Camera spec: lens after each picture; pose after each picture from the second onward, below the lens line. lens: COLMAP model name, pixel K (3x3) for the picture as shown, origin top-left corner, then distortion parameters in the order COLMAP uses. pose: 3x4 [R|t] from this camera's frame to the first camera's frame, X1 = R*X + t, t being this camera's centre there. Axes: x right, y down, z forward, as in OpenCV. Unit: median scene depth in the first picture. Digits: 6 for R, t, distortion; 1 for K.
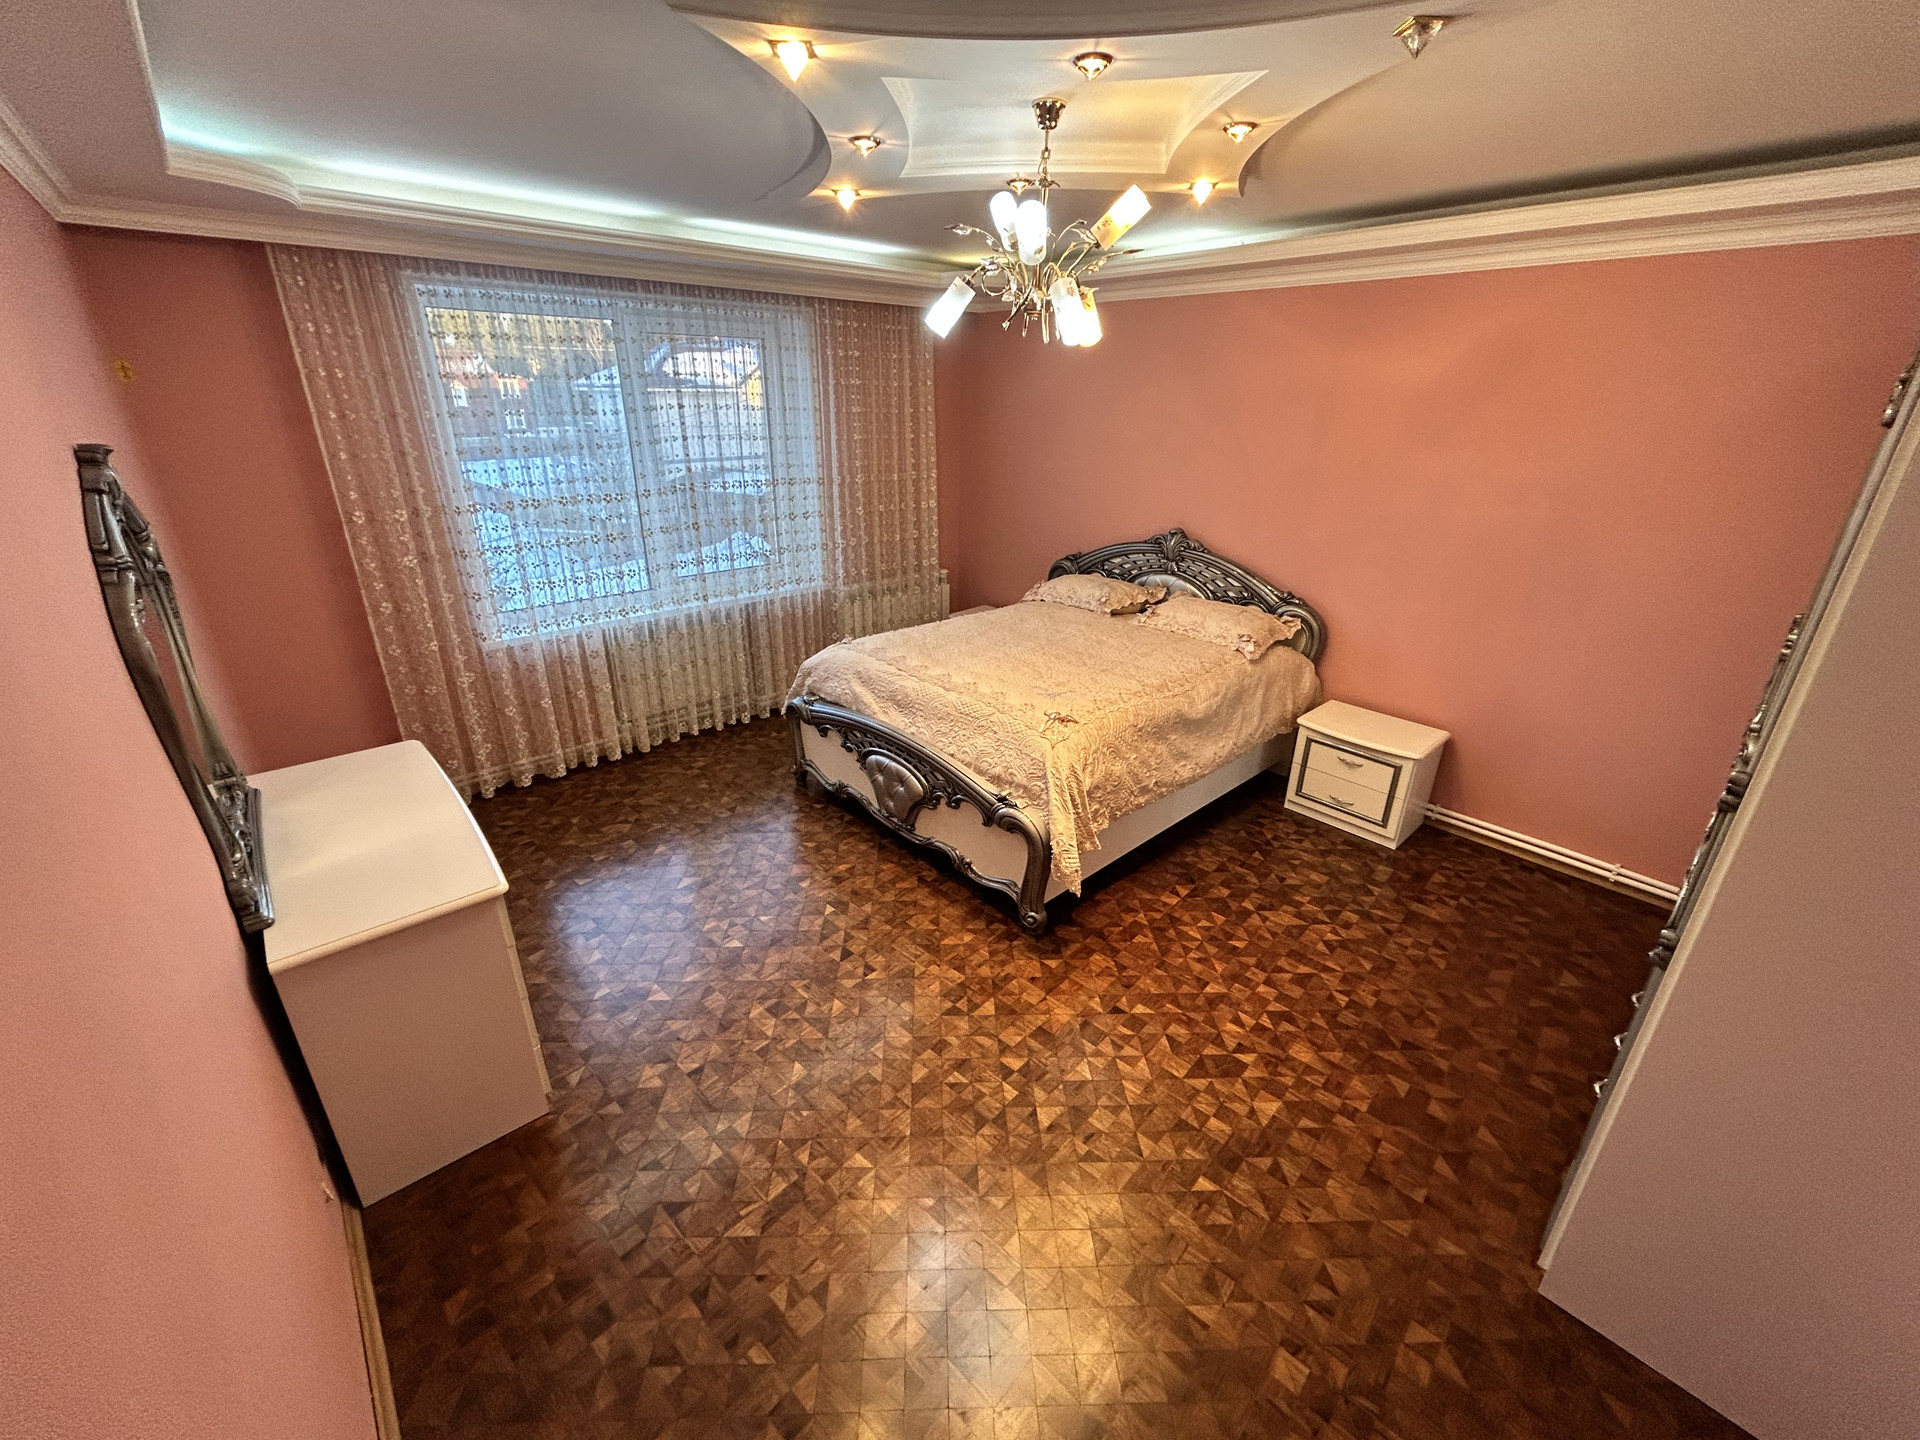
lens RADIAL K [[782.8, 0, 958.1], [0, 782.8, 715.1], [0, 0, 1]] dist [-0.003402, 0.002588]
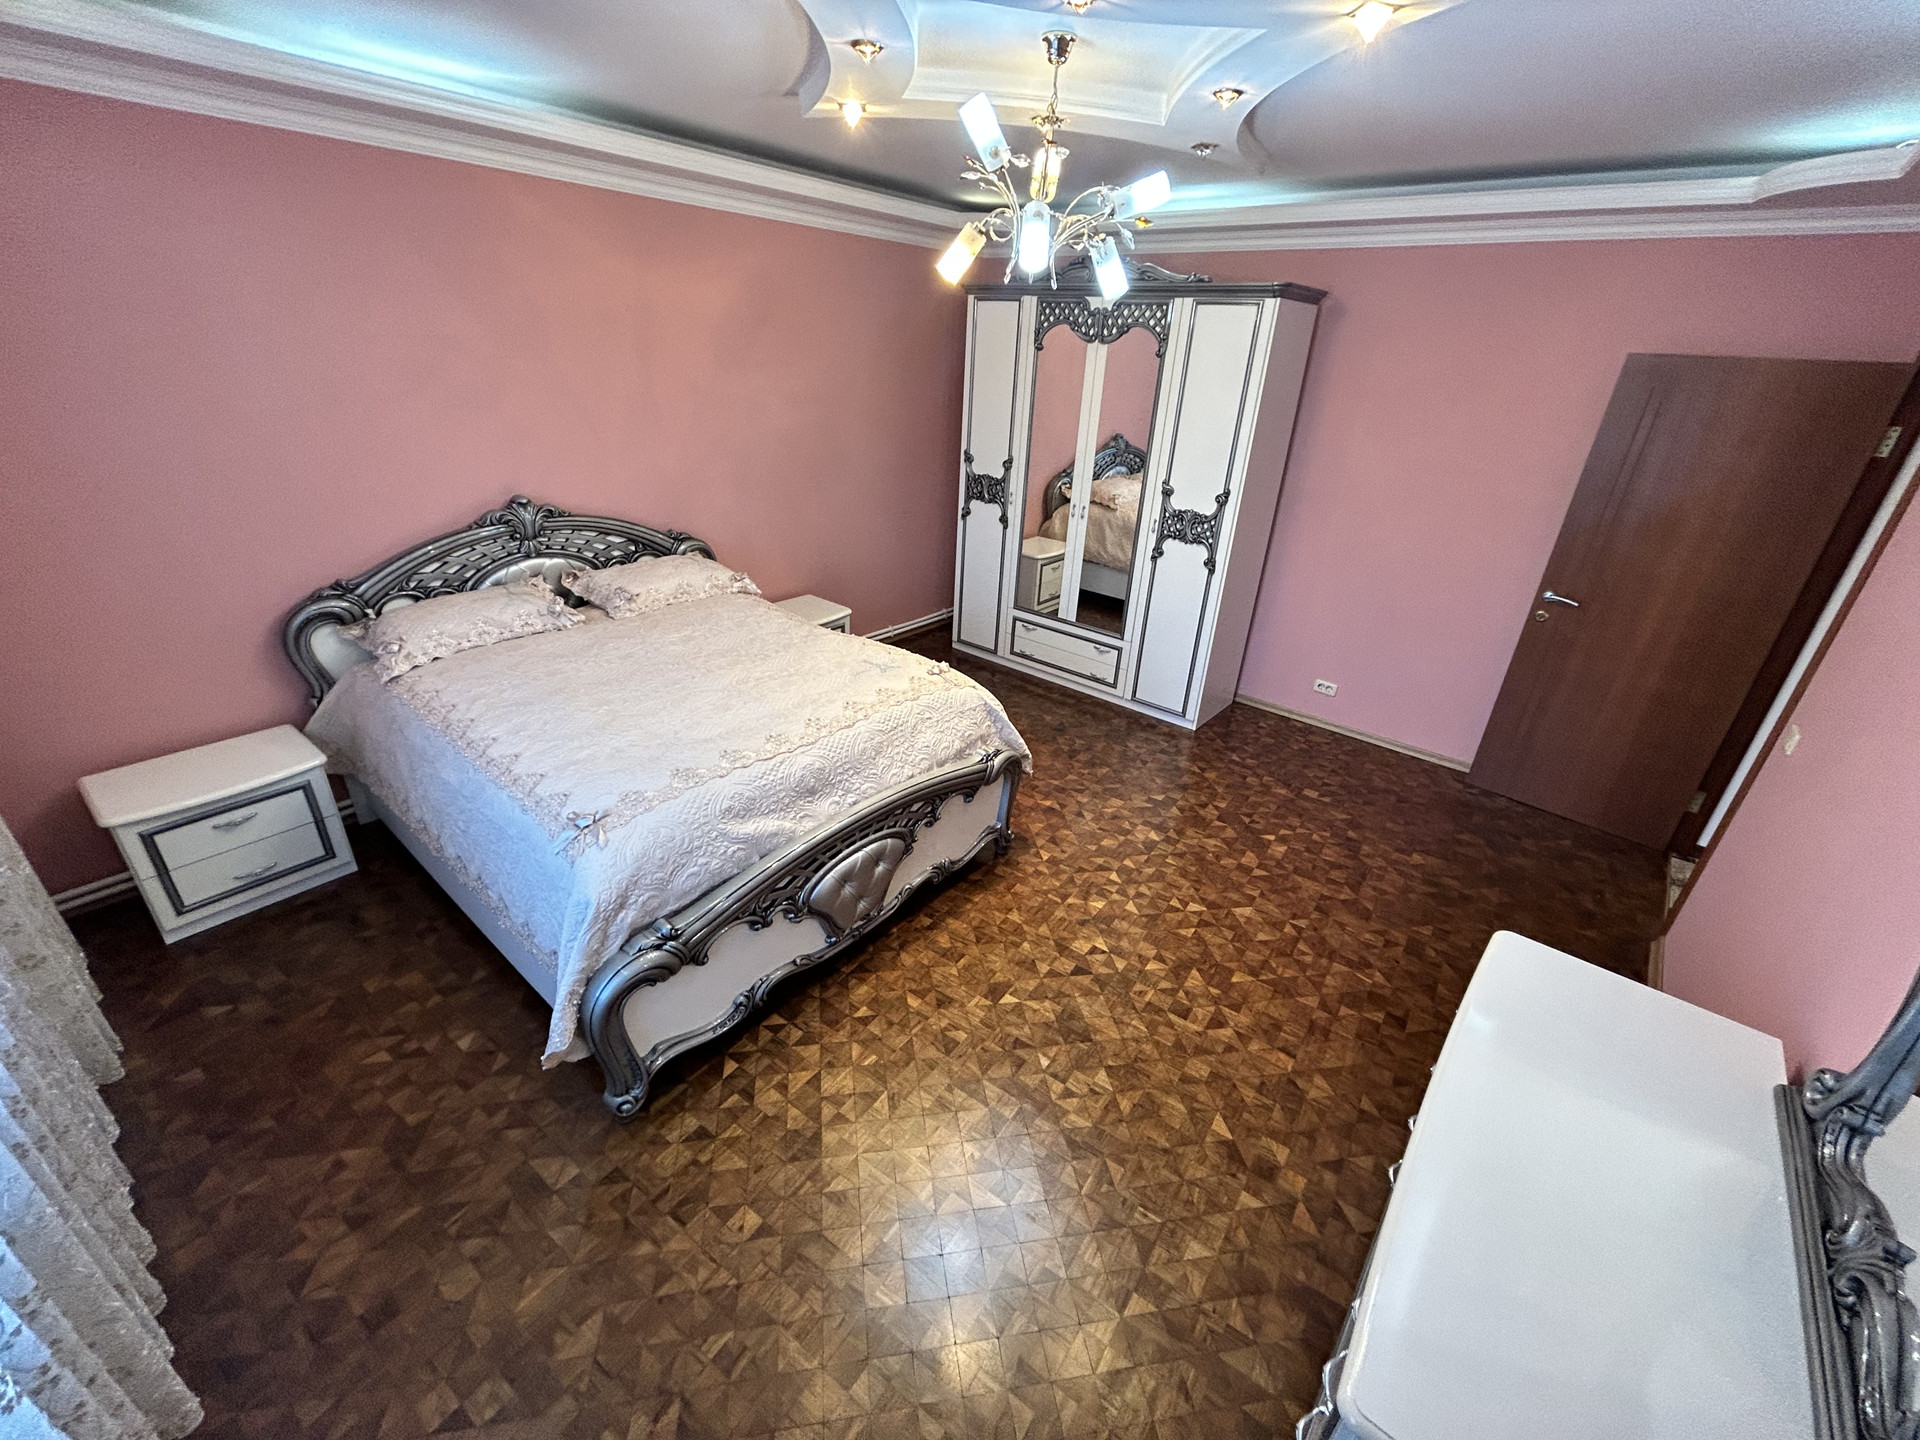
lens RADIAL K [[782.8, 0, 958.1], [0, 782.8, 715.1], [0, 0, 1]] dist [-0.003402, 0.002588]
pose [[-0.130242, -0.443195, 0.886913, -0.728217], [0.332789, 0.823098, 0.460176, -0.371582], [-0.933964, 0.355089, 0.040288, 0.896551]]
